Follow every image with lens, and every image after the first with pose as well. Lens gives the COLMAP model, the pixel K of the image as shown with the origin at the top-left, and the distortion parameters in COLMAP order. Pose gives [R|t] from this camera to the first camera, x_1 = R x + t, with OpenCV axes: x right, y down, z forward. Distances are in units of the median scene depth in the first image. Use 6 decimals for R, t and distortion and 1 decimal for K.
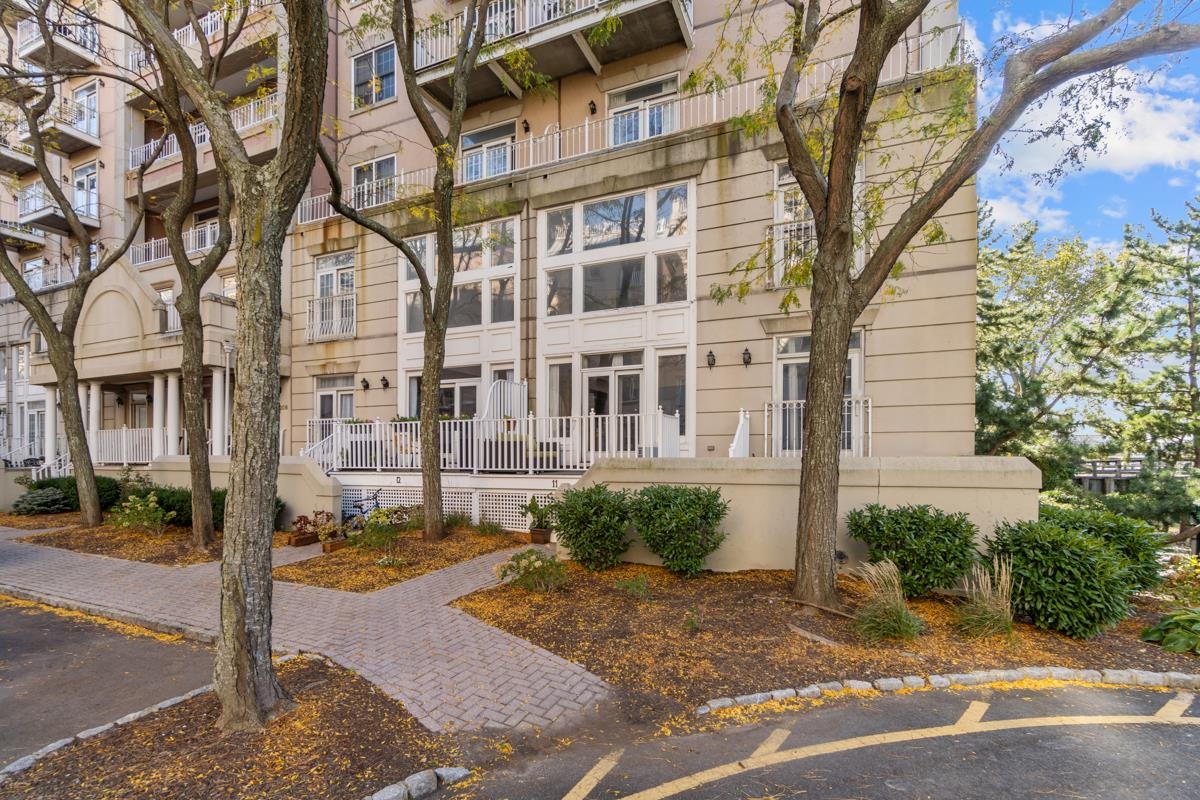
lens RADIAL K [[528.4, 0, 625.5], [0, 528.4, 413.1], [0, 0, 1]] dist [0.001787, -0.000150]
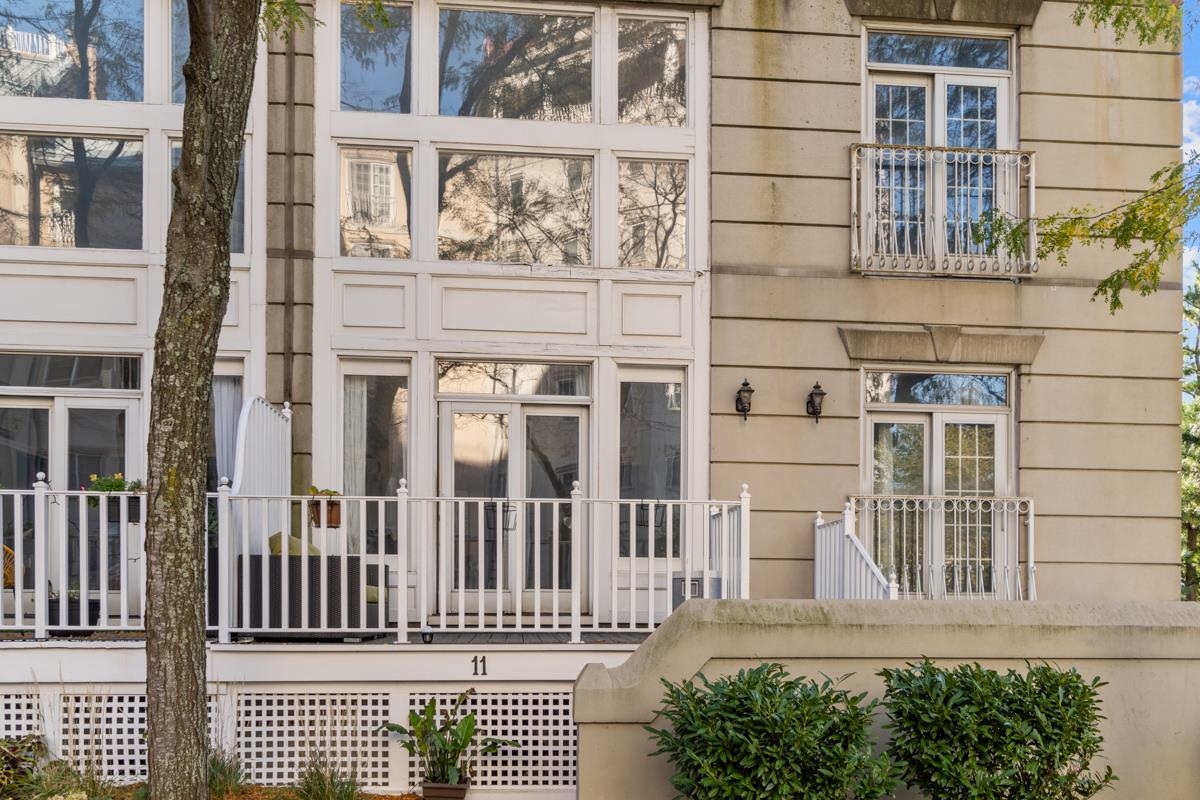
lens RADIAL K [[1119.6, 0, 600.0], [0, 1119.6, 522.9], [0, 0, 1]] dist [-0.006924, -0.004183]
pose [[0.883611, 0.040996, 0.466424, -0.419389], [-0.045874, 0.998947, -0.000896, 0.016569], [-0.465969, -0.020605, 0.884561, 0.162415]]
